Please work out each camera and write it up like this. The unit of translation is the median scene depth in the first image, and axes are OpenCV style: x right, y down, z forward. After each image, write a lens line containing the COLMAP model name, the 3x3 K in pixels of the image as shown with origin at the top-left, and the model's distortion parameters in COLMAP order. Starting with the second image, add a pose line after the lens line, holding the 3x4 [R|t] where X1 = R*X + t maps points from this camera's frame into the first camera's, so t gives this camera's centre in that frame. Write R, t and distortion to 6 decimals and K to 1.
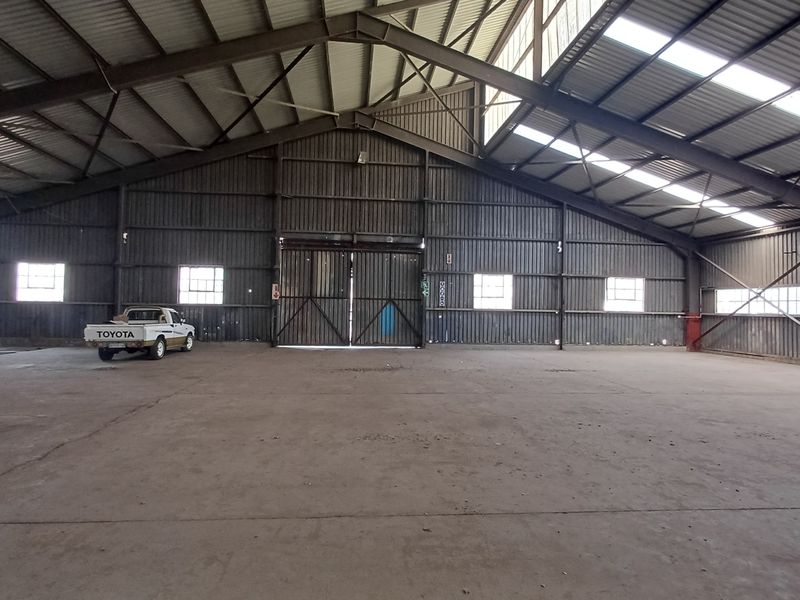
lens RADIAL K [[486.2, 0, 397.7], [0, 486.2, 297.1], [0, 0, 1]] dist [-0.010500, 0.003262]
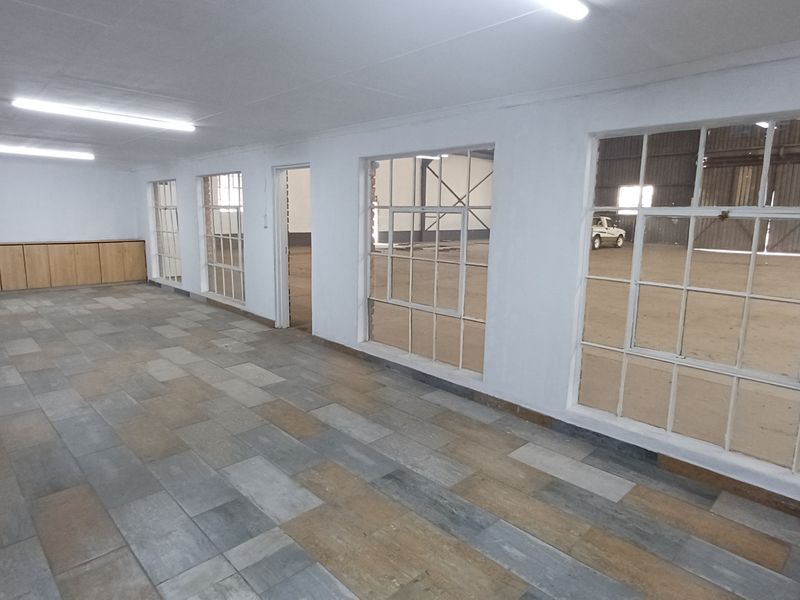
lens RADIAL K [[486.2, 0, 401.6], [0, 486.2, 299.1], [0, 0, 1]] dist [-0.010500, 0.003262]
pose [[0.611559, 0.124859, -0.781285, 0.310789], [0.009058, 0.986300, 0.164713, 0.019811], [0.791147, -0.107809, 0.602050, -0.380079]]
